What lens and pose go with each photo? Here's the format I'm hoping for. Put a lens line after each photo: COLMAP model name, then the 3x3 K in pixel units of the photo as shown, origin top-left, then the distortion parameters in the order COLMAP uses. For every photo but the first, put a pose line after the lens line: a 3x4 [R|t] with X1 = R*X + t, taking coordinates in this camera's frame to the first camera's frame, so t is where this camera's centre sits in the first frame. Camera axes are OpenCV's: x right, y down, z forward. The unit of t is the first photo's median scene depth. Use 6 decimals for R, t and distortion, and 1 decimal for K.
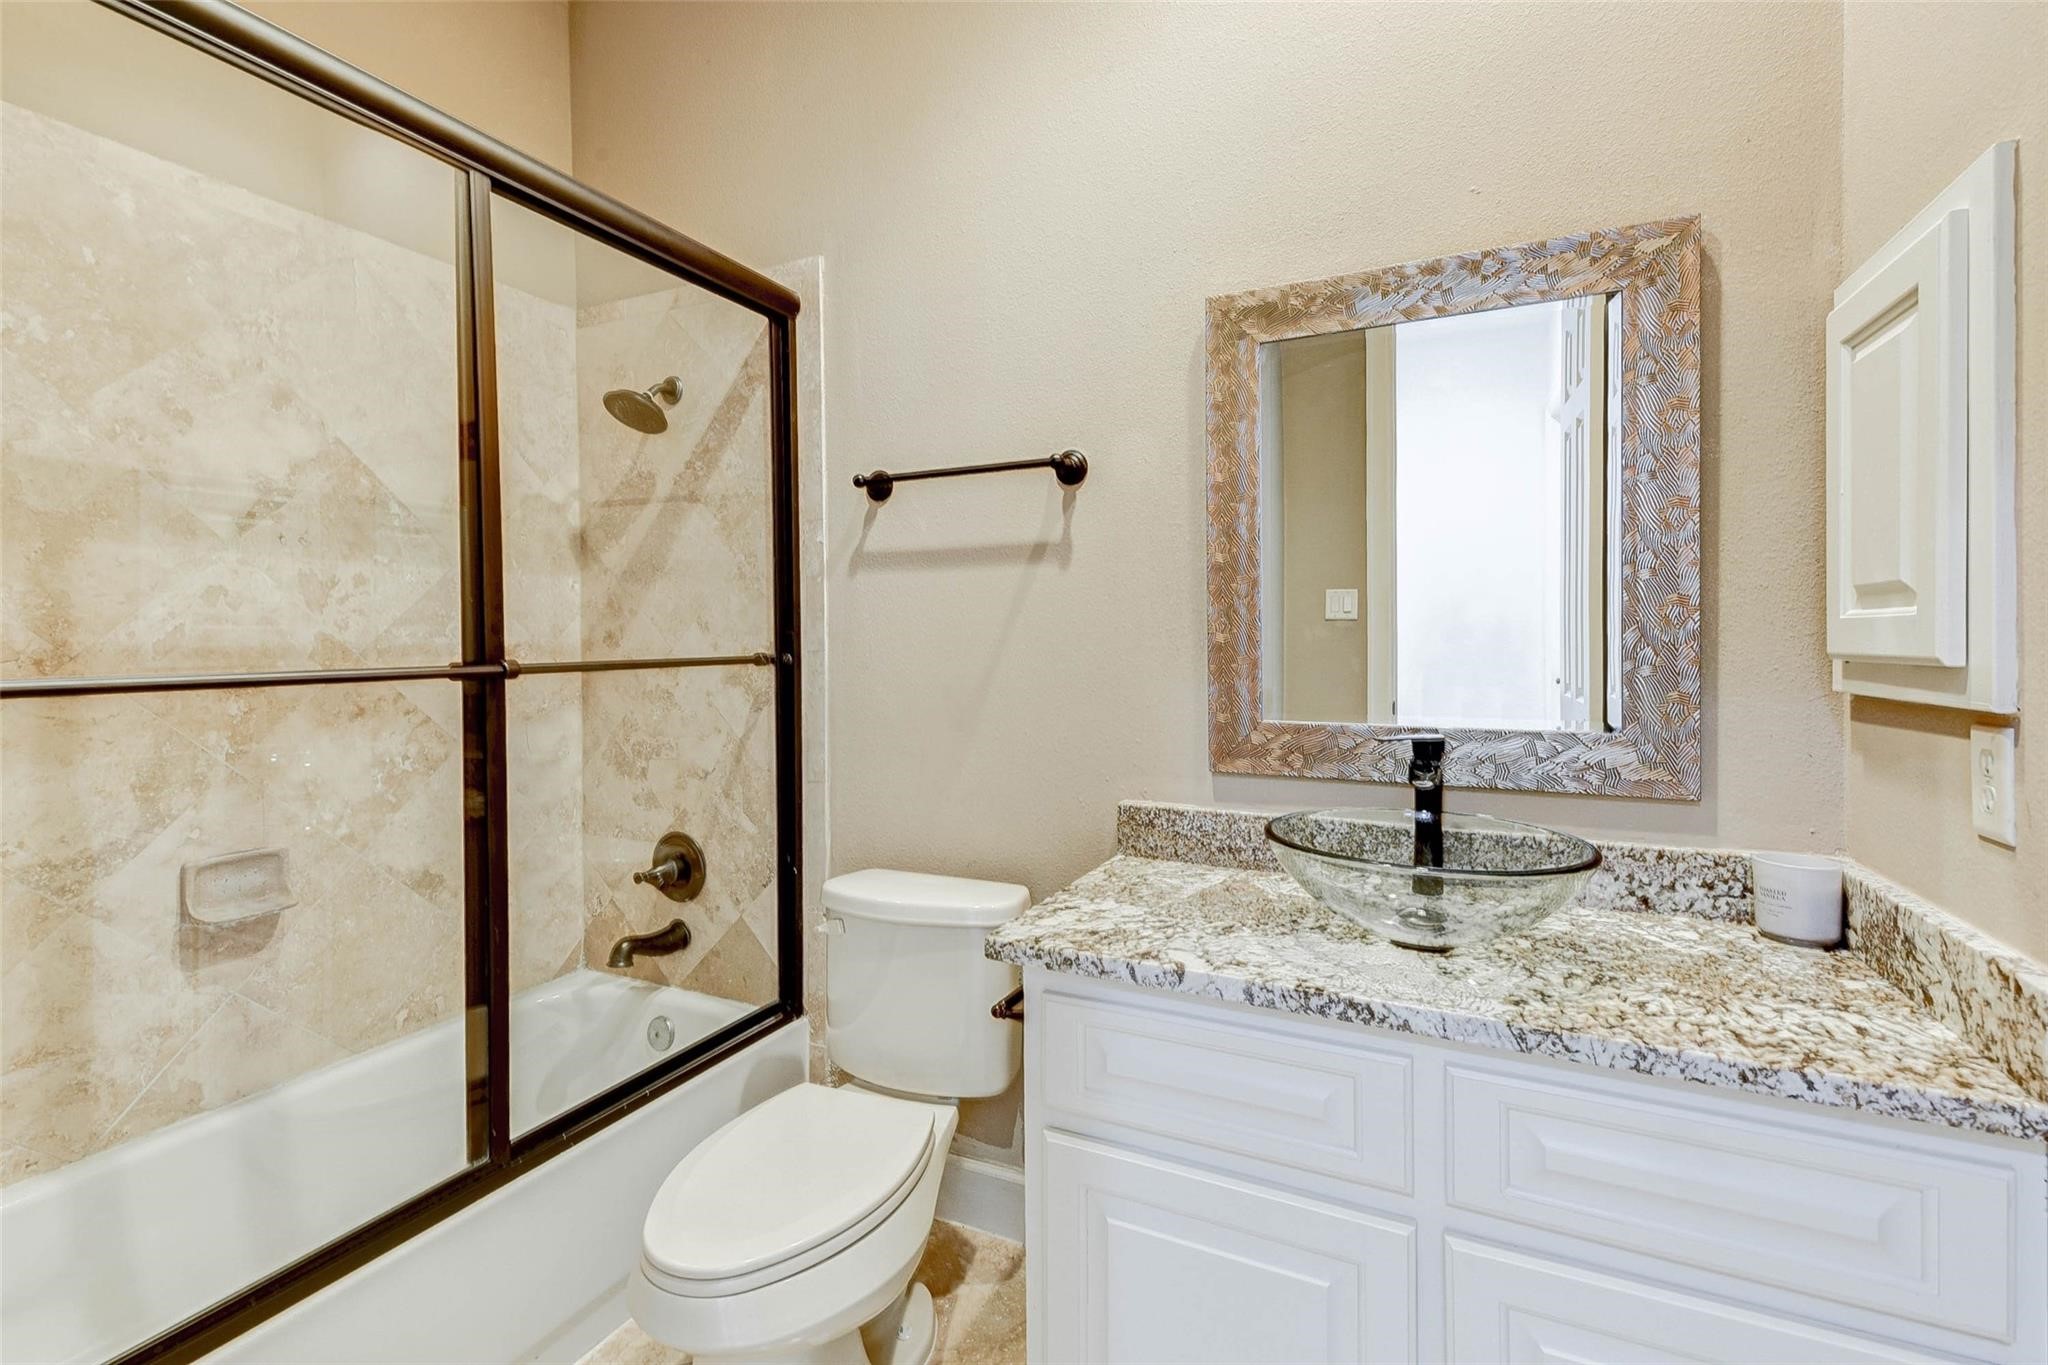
lens RADIAL K [[876.6, 0, 1027.6], [0, 876.6, 671.6], [0, 0, 1]] dist [0.031396, -0.011069]
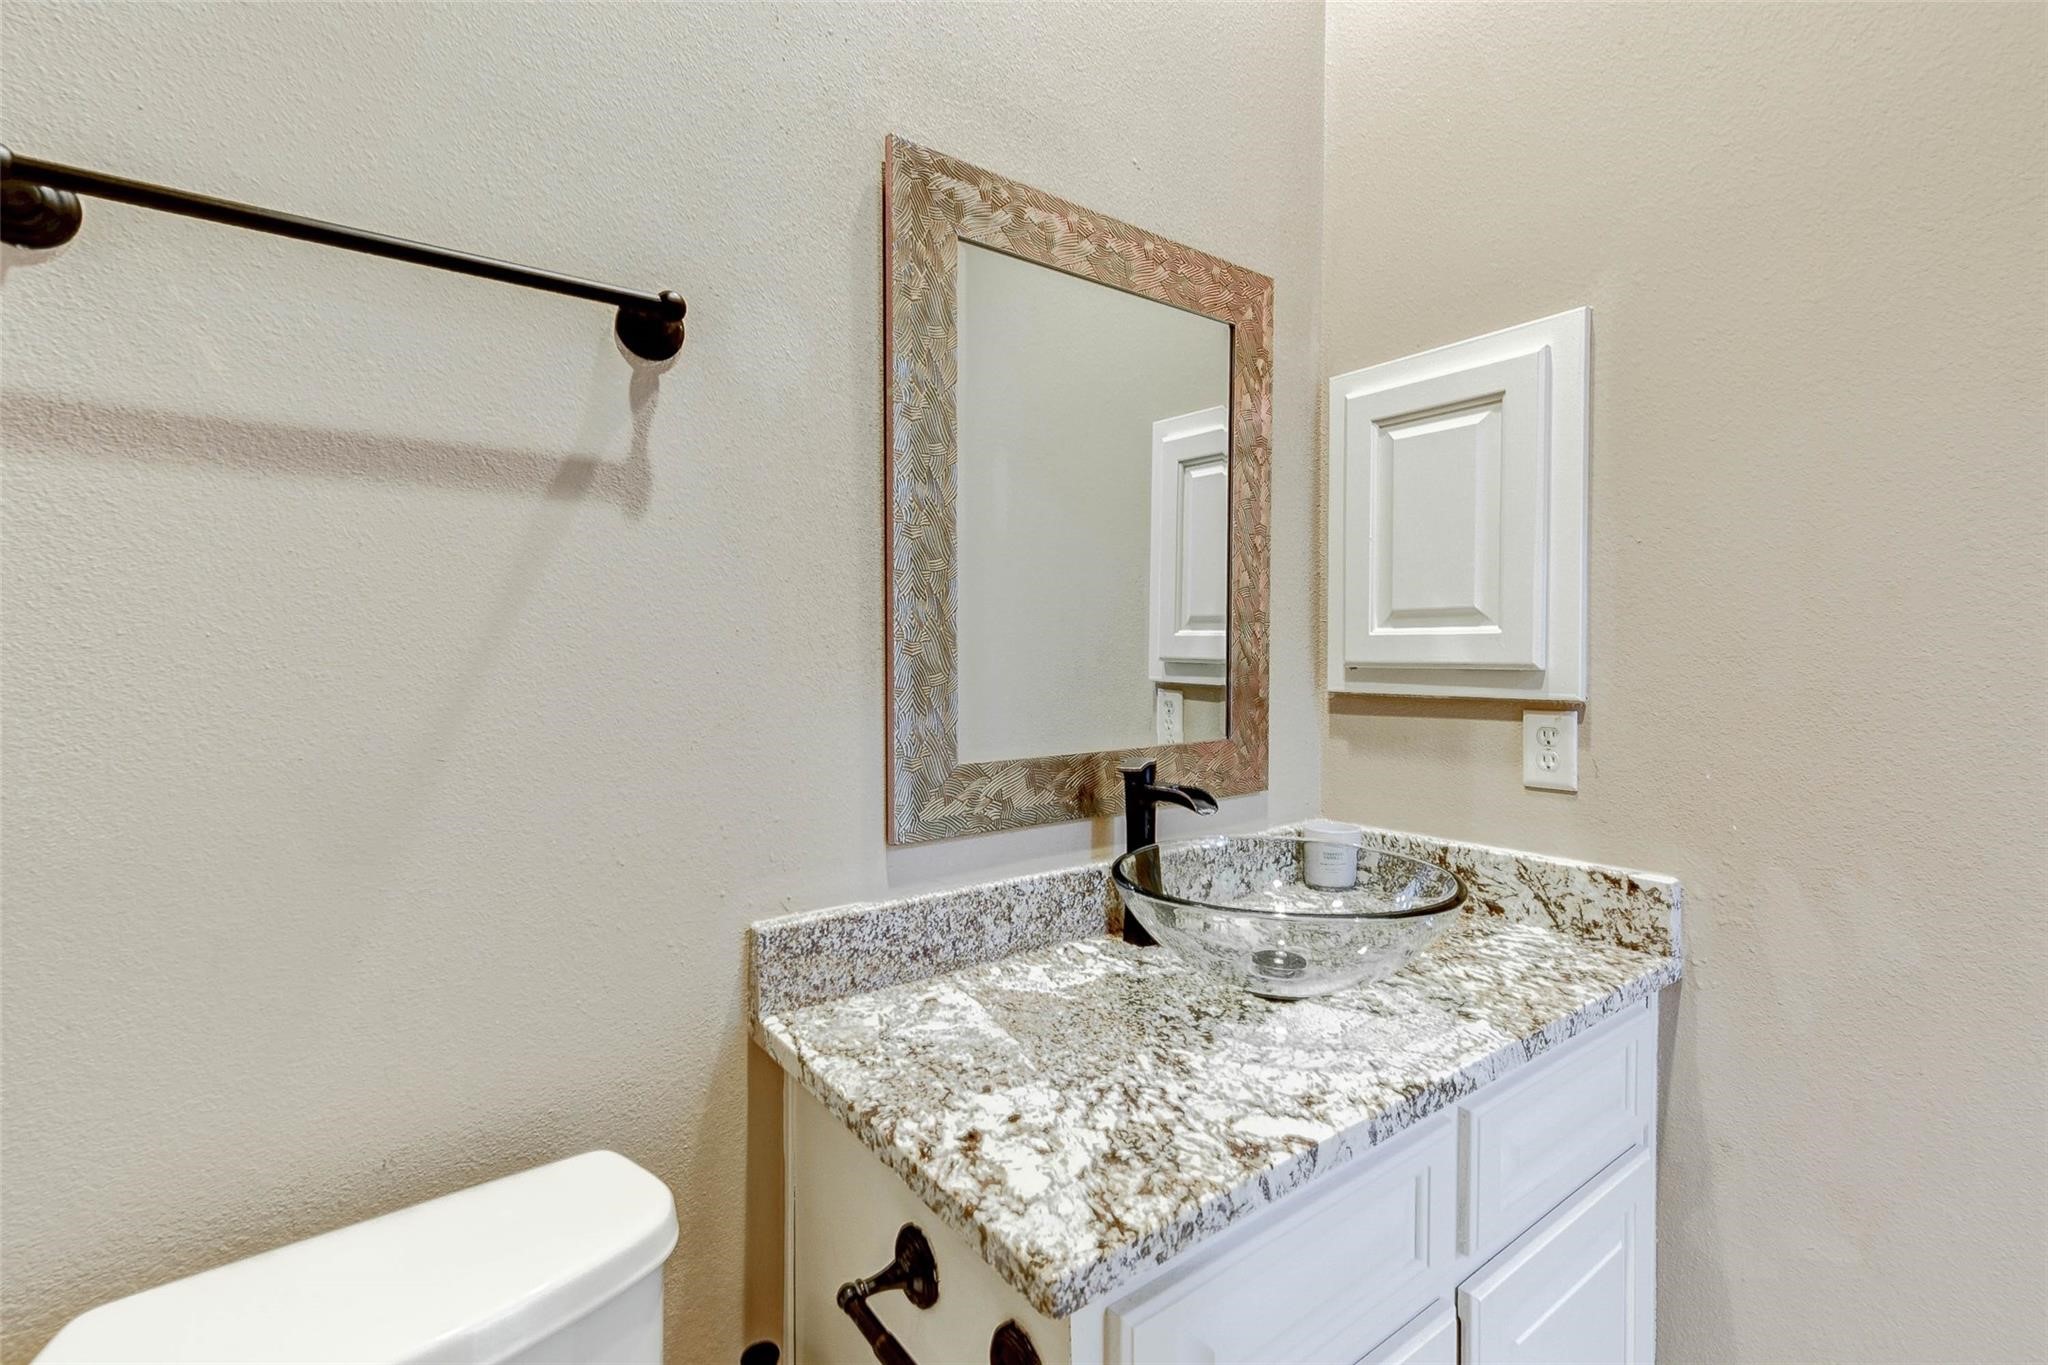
lens RADIAL K [[916.4, 0, 1020.8], [0, 916.4, 686.2], [0, 0, 1]] dist [0.012232, -0.000025]
pose [[0.483505, -0.035620, 0.874617, -0.486381], [0.030400, 0.999252, 0.023890, -0.031331], [-0.874814, 0.015037, 0.484226, 0.775936]]
